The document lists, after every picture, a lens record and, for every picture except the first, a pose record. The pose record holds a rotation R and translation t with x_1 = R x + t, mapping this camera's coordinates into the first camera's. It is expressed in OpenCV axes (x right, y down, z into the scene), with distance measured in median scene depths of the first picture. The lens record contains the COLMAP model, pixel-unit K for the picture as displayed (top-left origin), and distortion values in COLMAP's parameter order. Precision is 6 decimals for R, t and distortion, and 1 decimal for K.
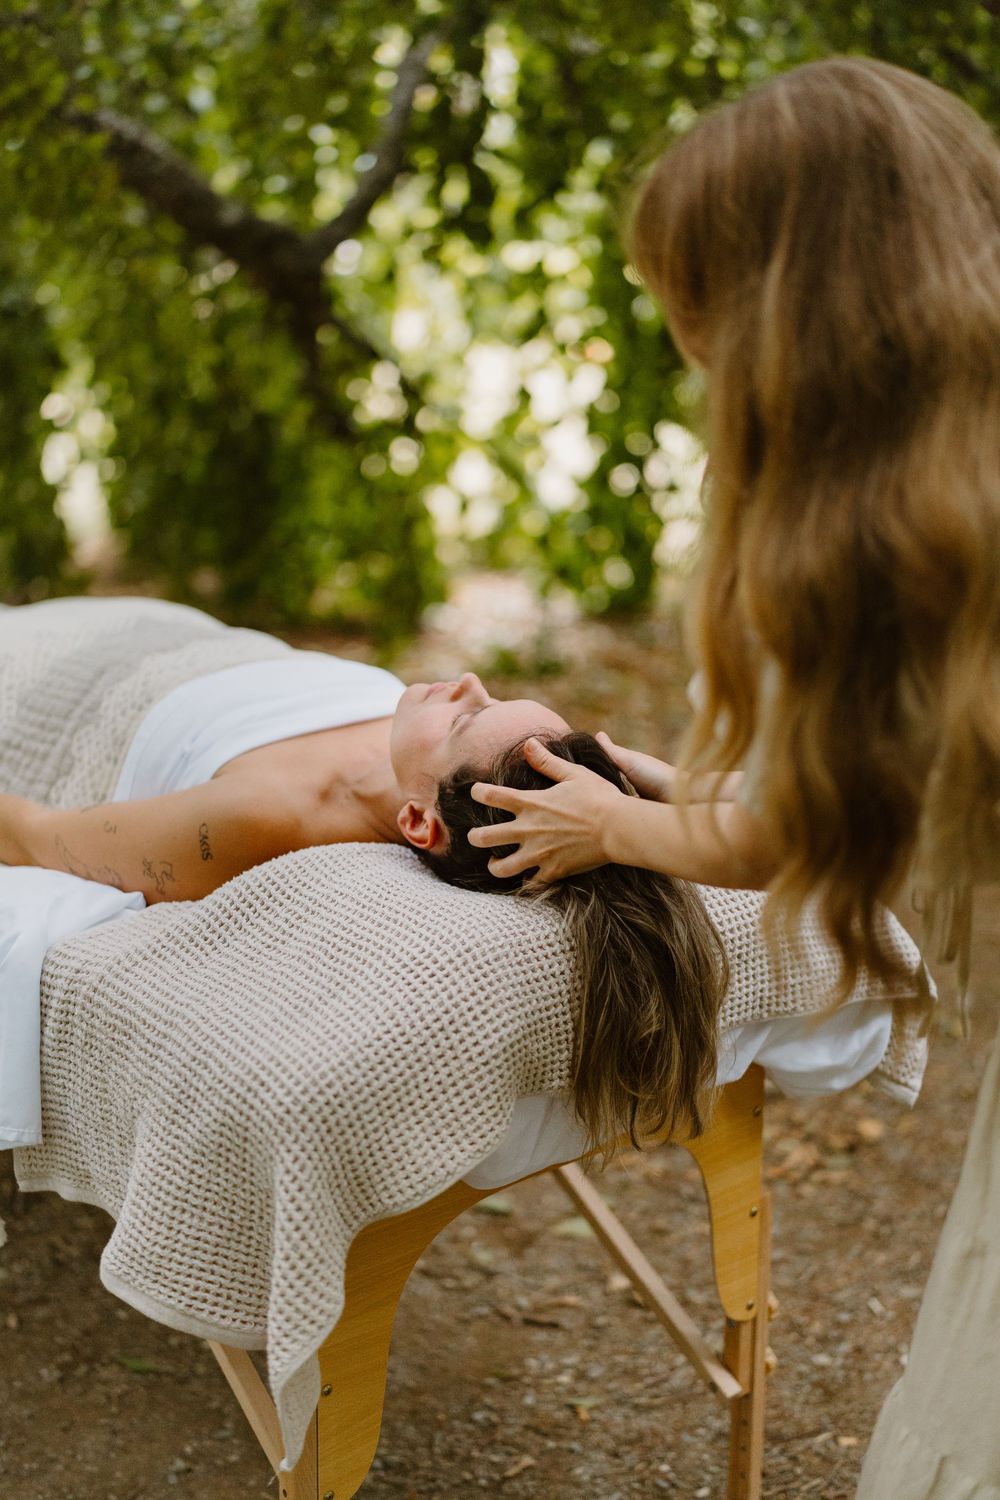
lens RADIAL K [[2169.0, 0, 495.3], [0, 2169.0, 756.2], [0, 0, 1]] dist [-0.006565, 0.000000]
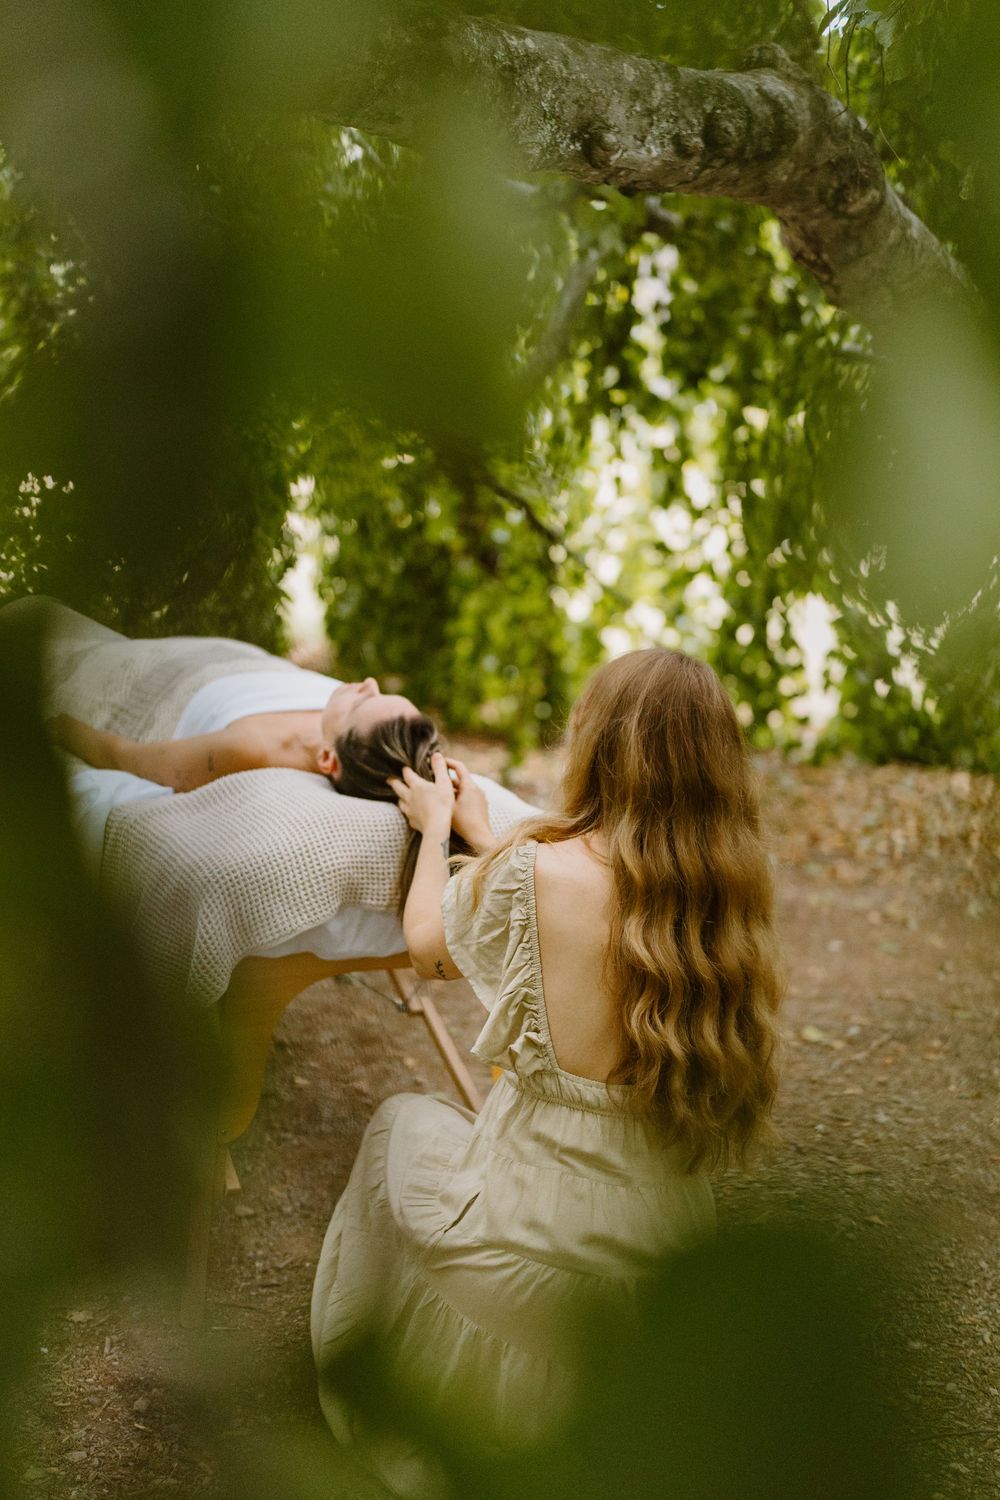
lens RADIAL K [[2169.0, 0, 504.3], [0, 2169.0, 746.1], [0, 0, 1]] dist [-0.006565, 0.000000]
pose [[0.988367, 0.111178, -0.103776, 0.285927], [-0.118537, 0.990643, -0.067649, 0.121785], [0.095284, 0.079164, 0.992297, -0.715974]]
